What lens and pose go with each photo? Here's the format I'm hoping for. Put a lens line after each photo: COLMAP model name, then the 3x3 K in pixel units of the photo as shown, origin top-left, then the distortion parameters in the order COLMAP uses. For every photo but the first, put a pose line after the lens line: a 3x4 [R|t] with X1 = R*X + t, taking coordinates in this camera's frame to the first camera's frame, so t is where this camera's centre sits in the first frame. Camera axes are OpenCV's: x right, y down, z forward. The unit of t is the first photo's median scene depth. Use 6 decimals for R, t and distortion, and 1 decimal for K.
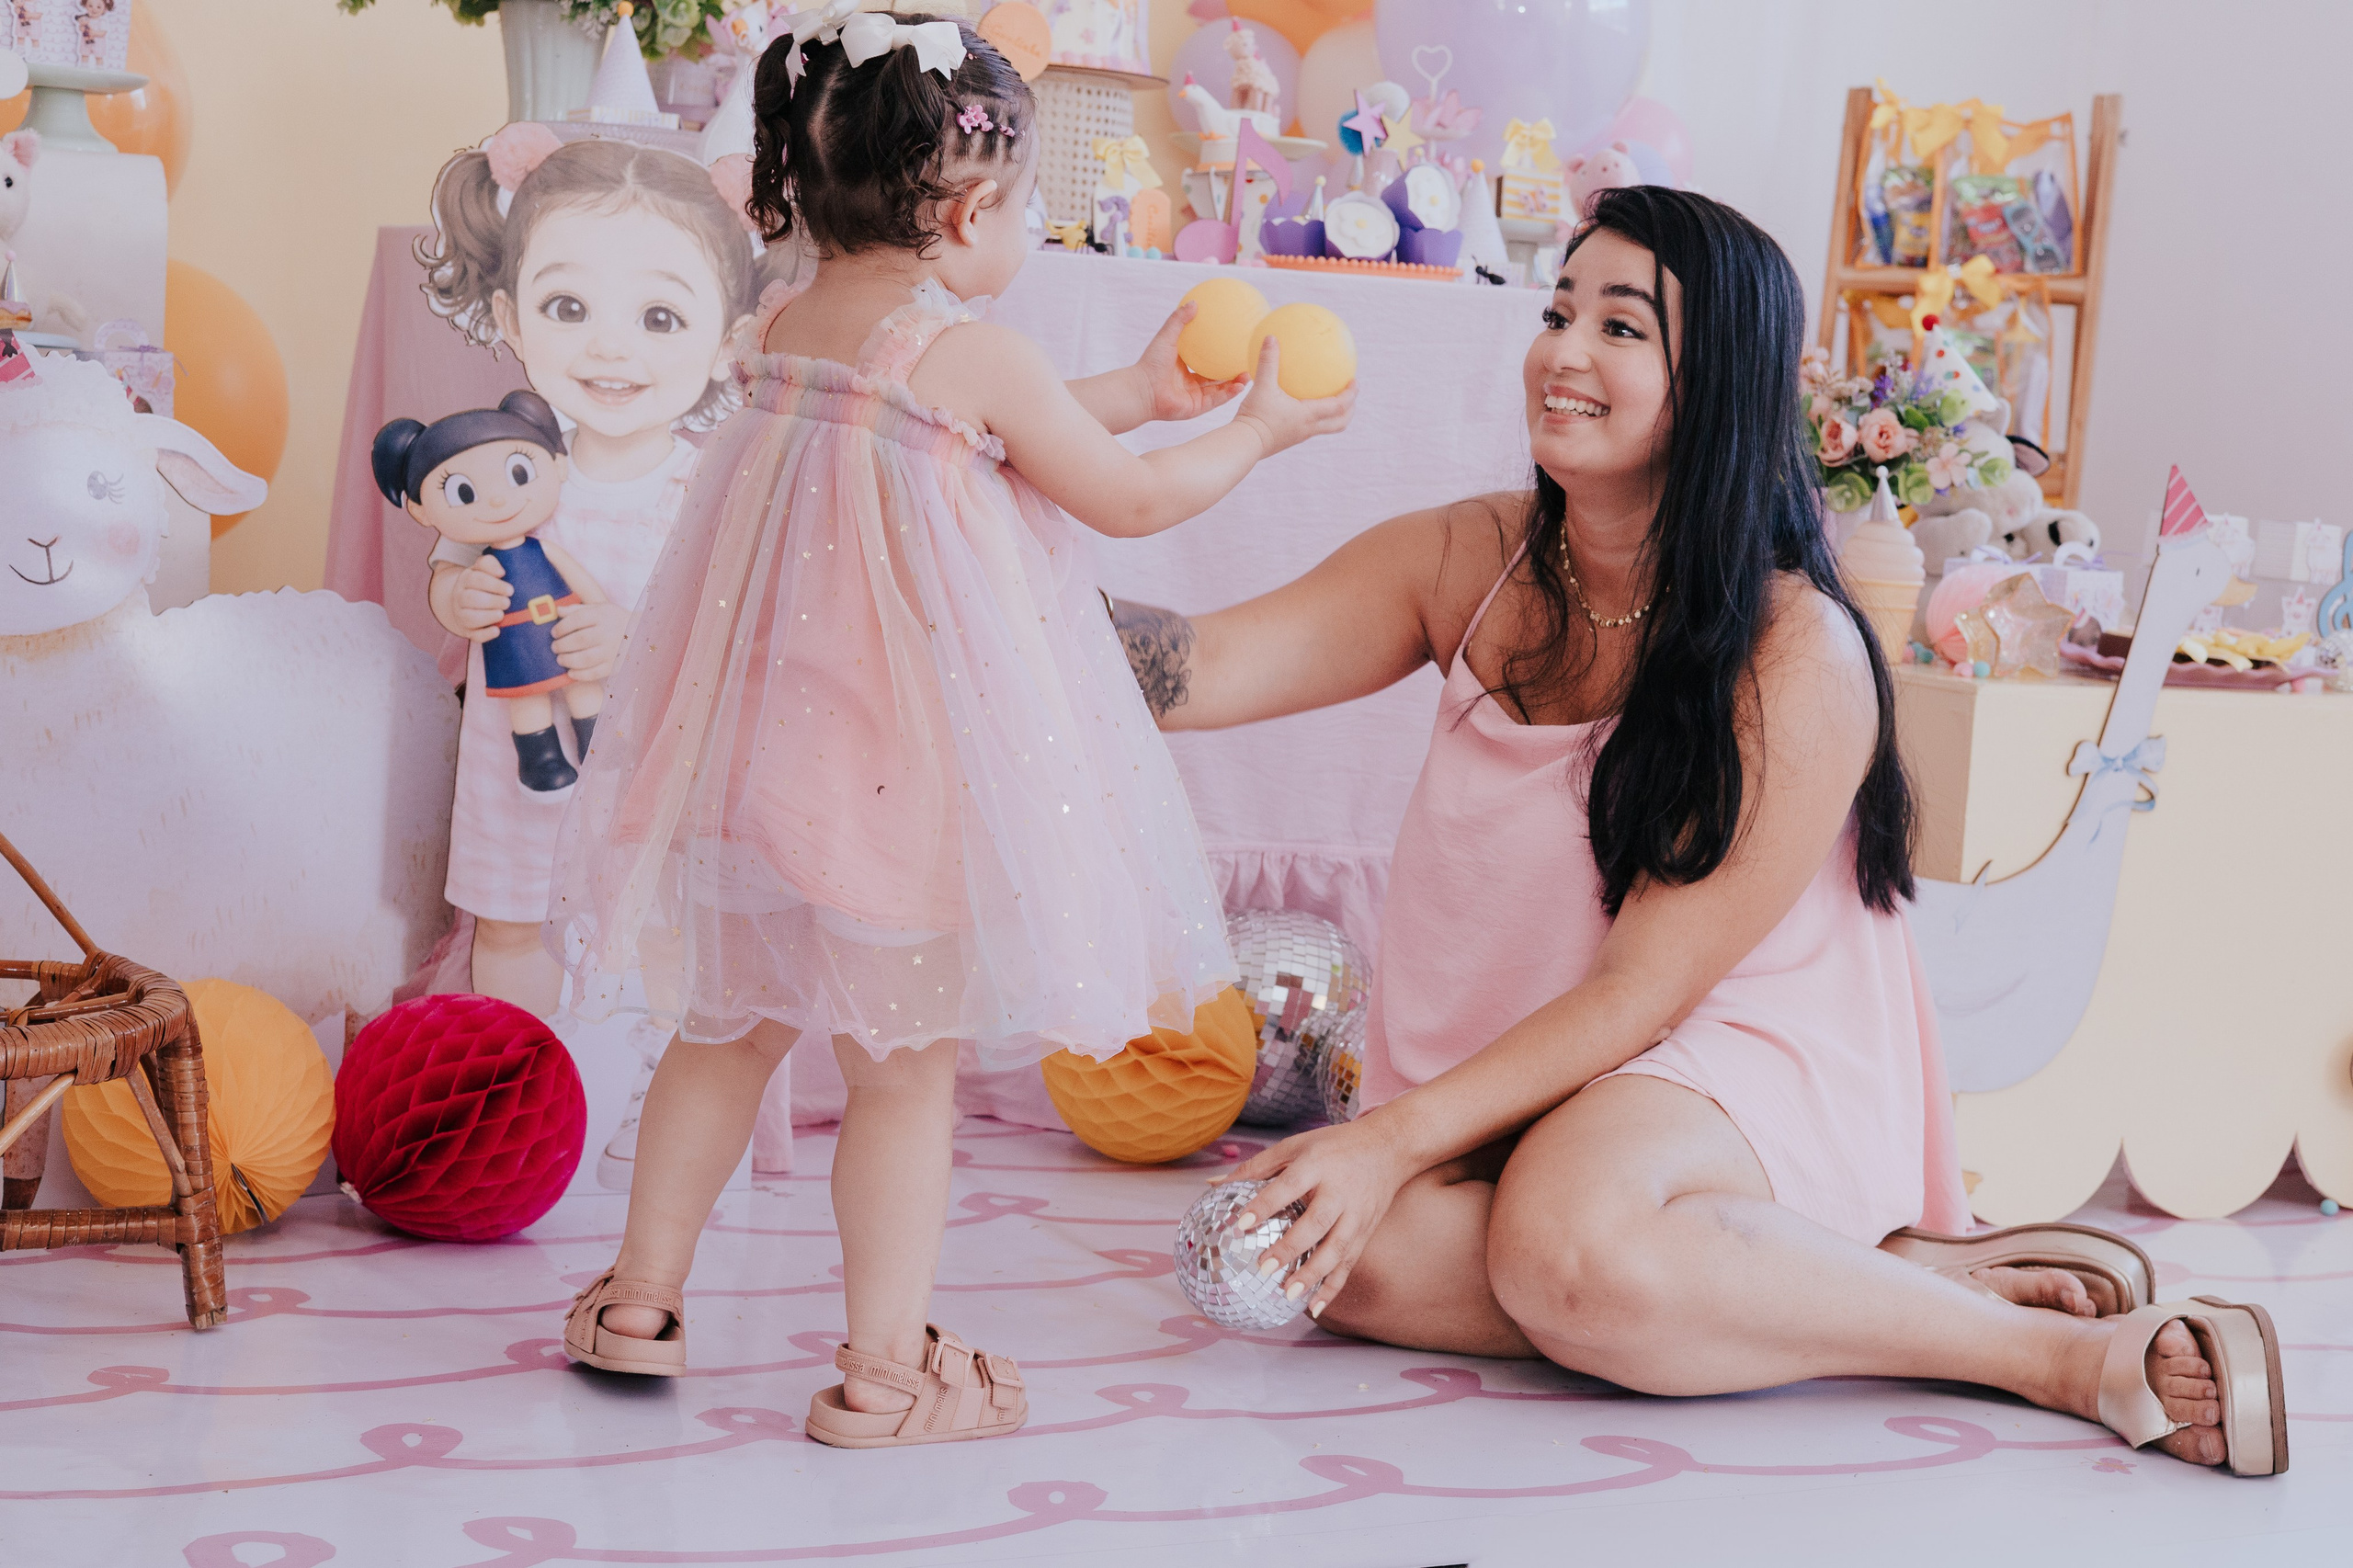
lens RADIAL K [[3603.9, 0, 1181.3], [0, 3603.9, 780.7], [0, 0, 1]] dist [0.007273, 0.038368]
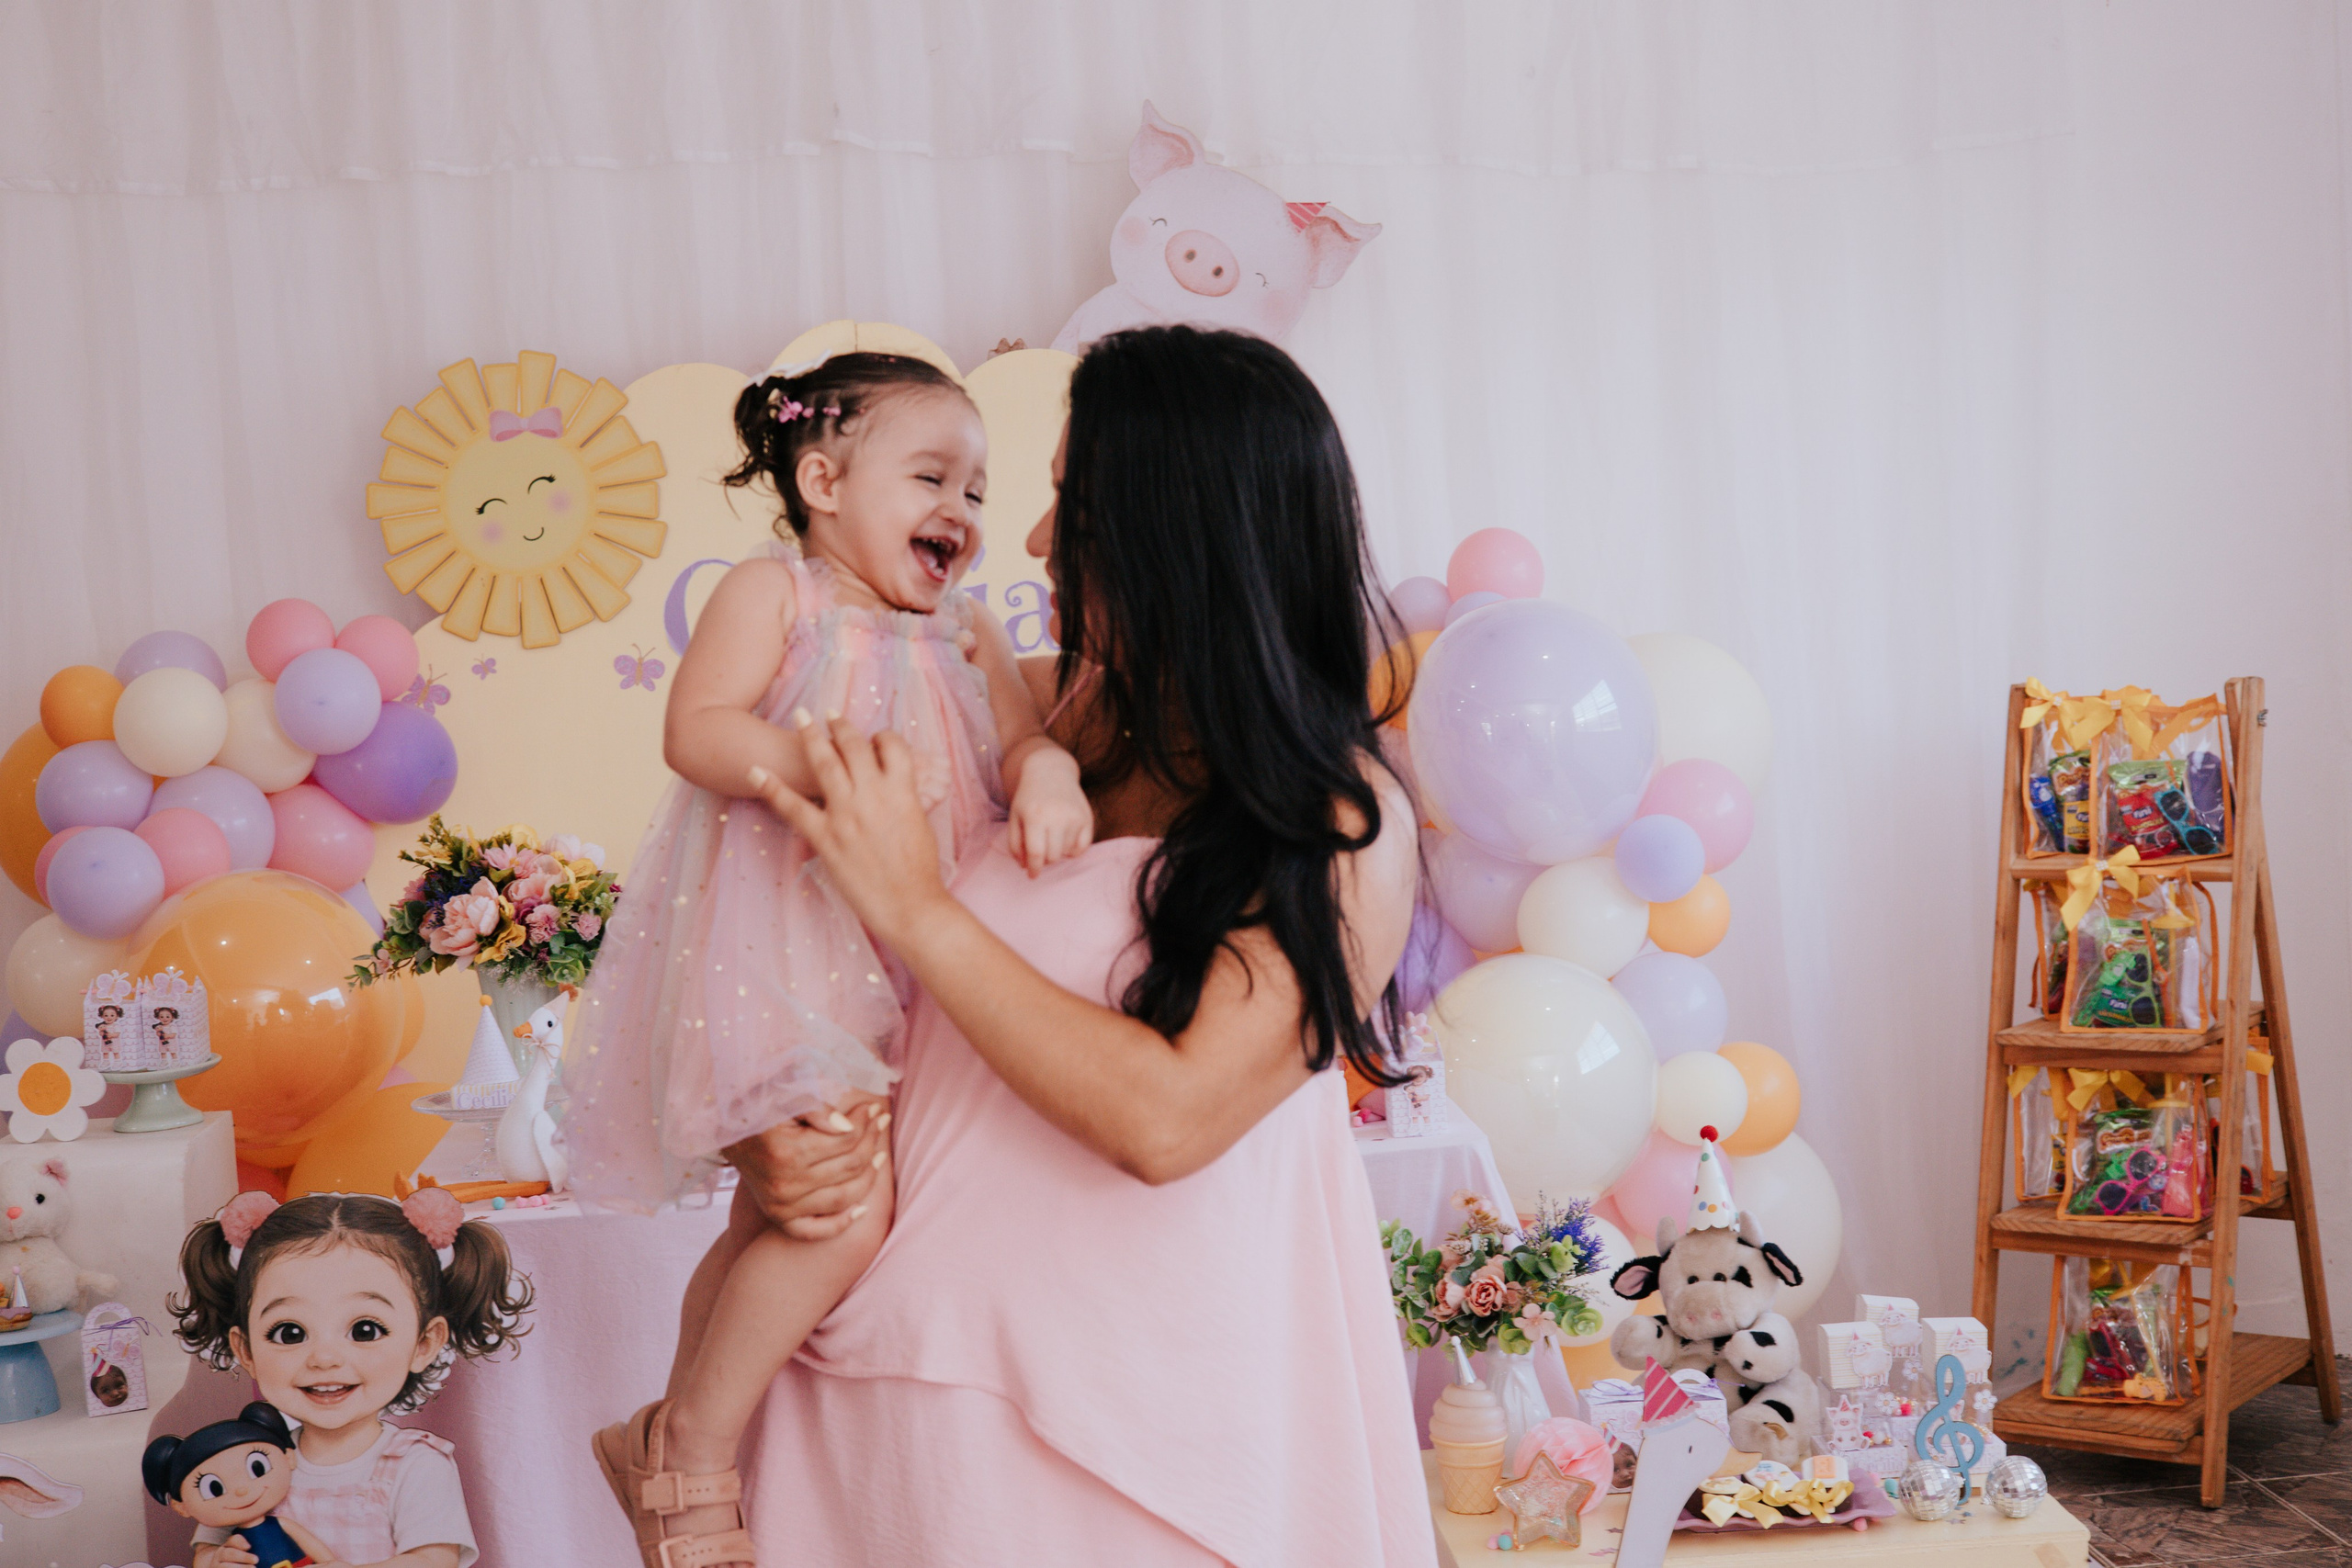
lens RADIAL K [[3269.1, 0, 1179.5], [0, 3269.1, 788.1], [0, 0, 1]] dist [0.053224, -0.250109]
pose [[0.923993, -0.094524, -0.370542, 0.572839], [0.079159, 0.995260, -0.056495, -0.232085], [0.374125, 0.022869, 0.927096, 0.027826]]
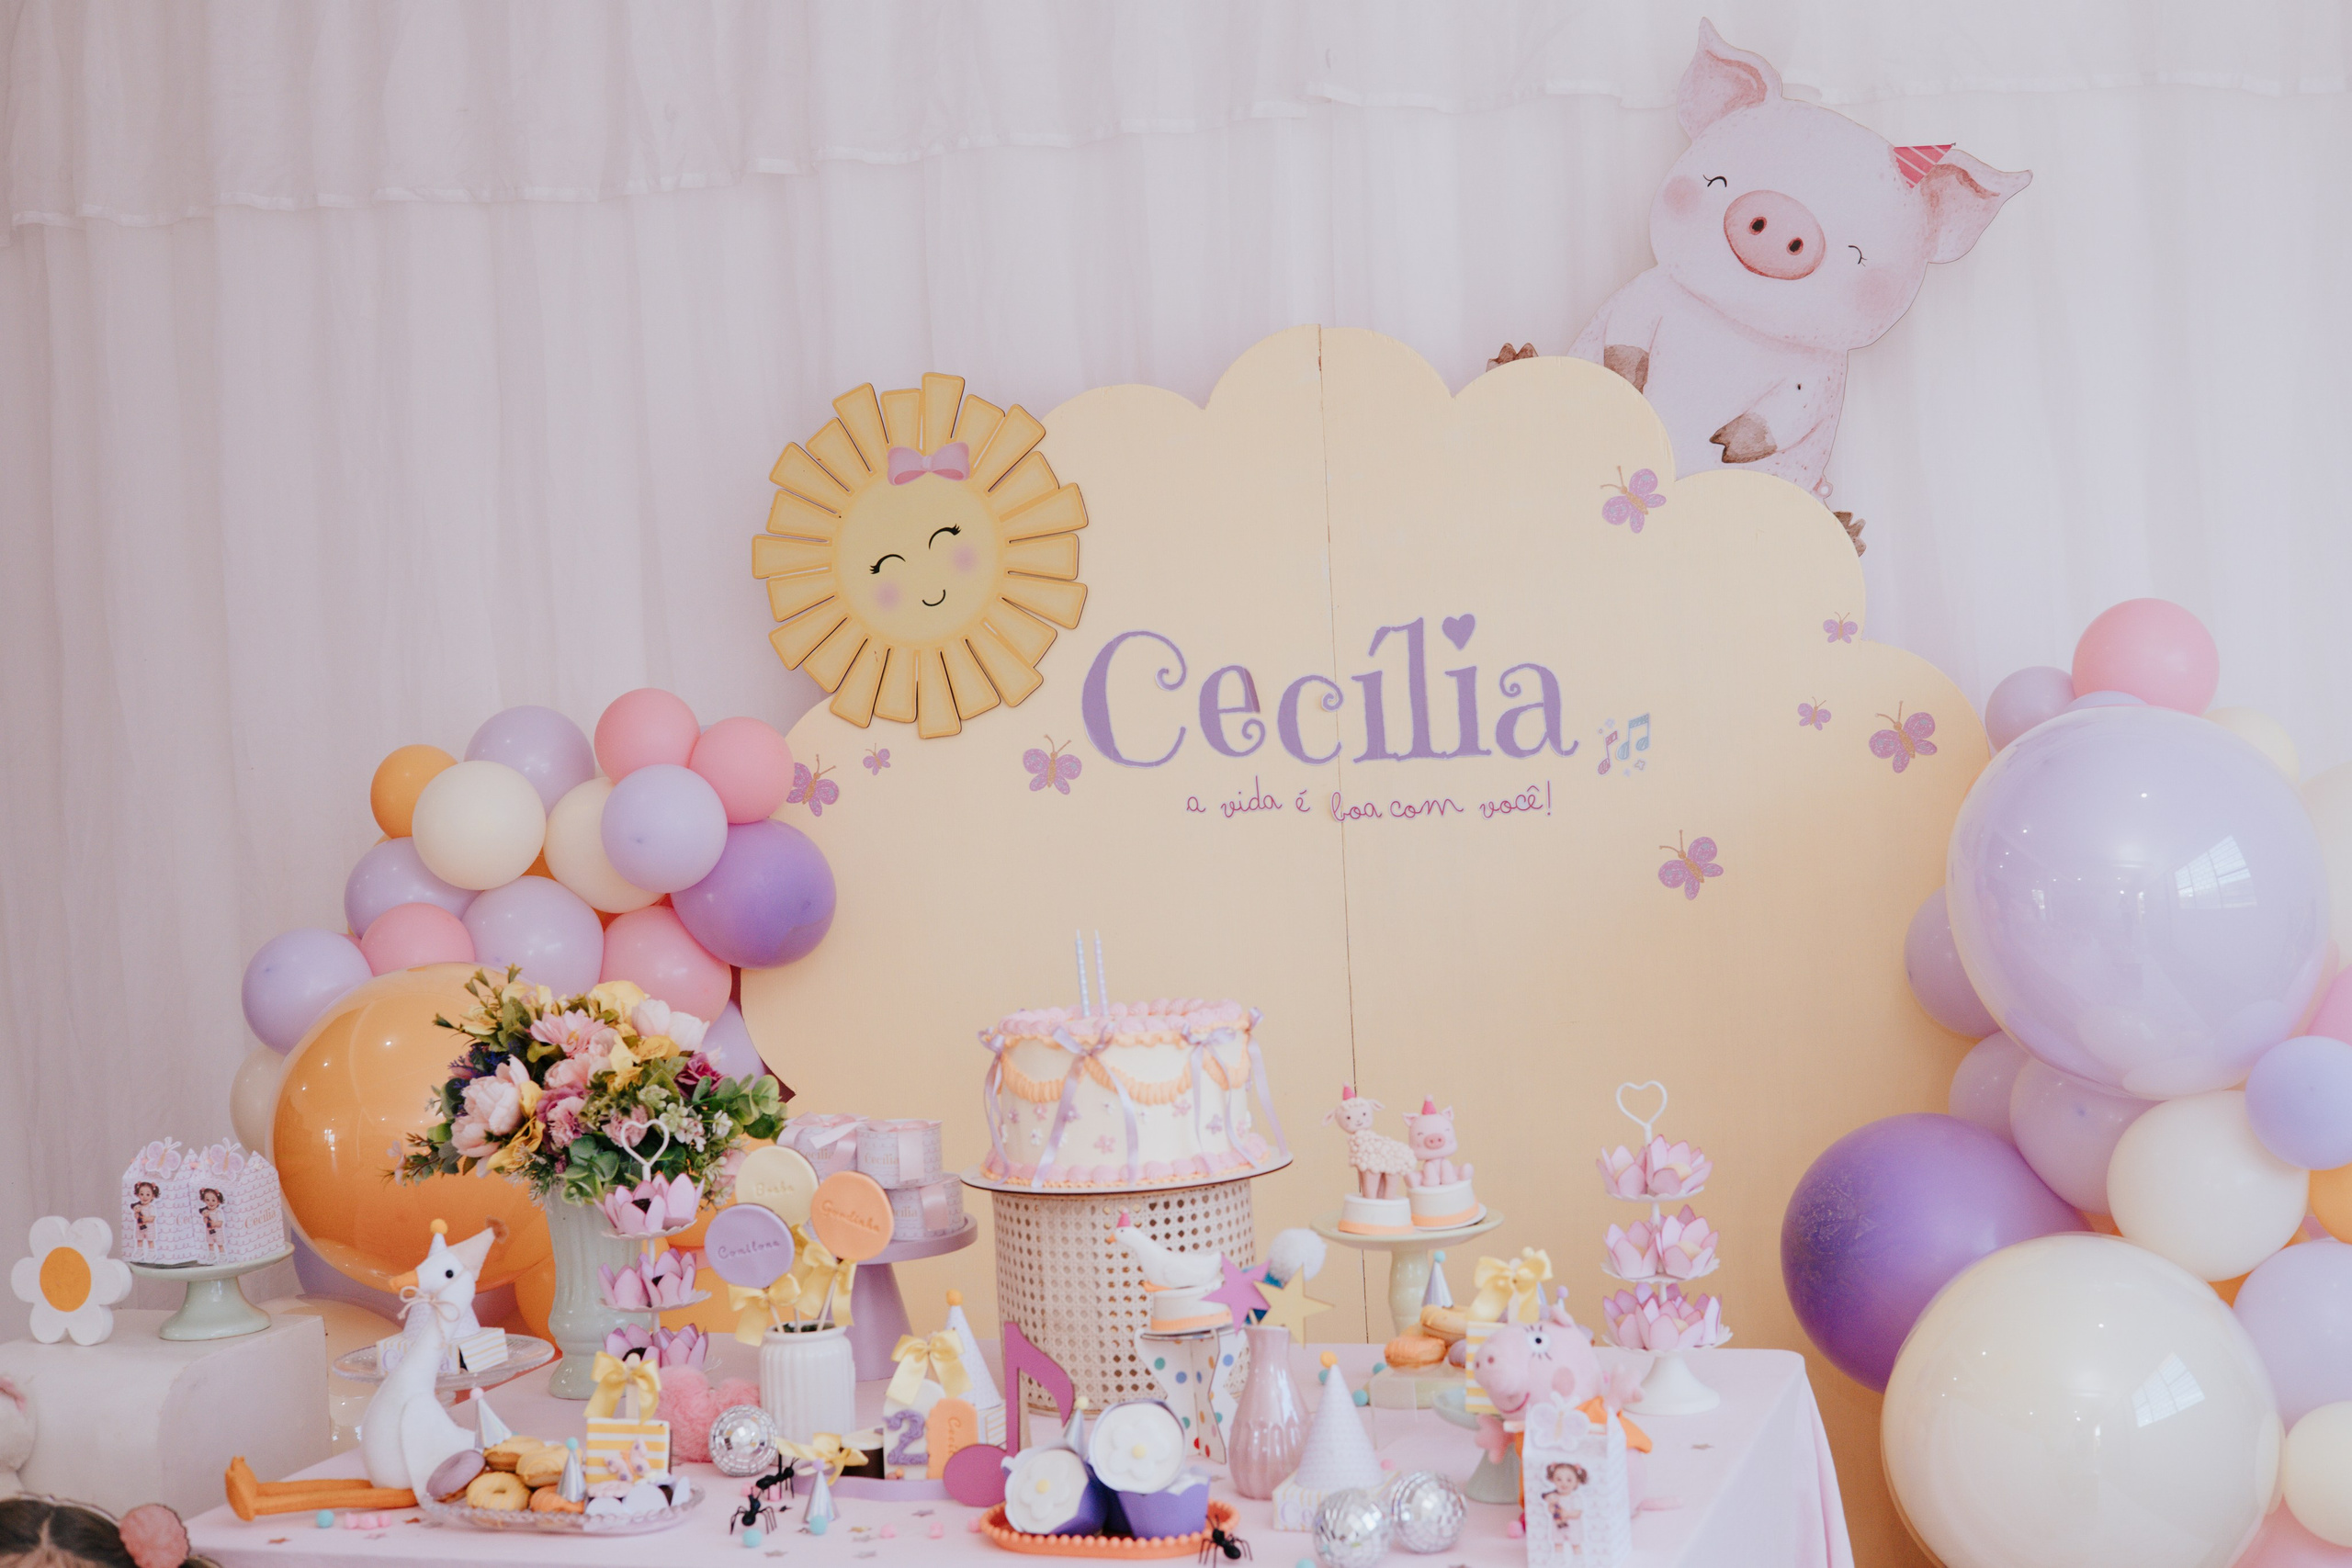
lens RADIAL K [[3269.1, 0, 1179.5], [0, 3269.1, 788.1], [0, 0, 1]] dist [0.053224, -0.250109]
pose [[0.706545, -0.072988, -0.703894, 0.690141], [0.017472, 0.996163, -0.085756, -0.286717], [0.707453, 0.048292, 0.705109, 0.591379]]
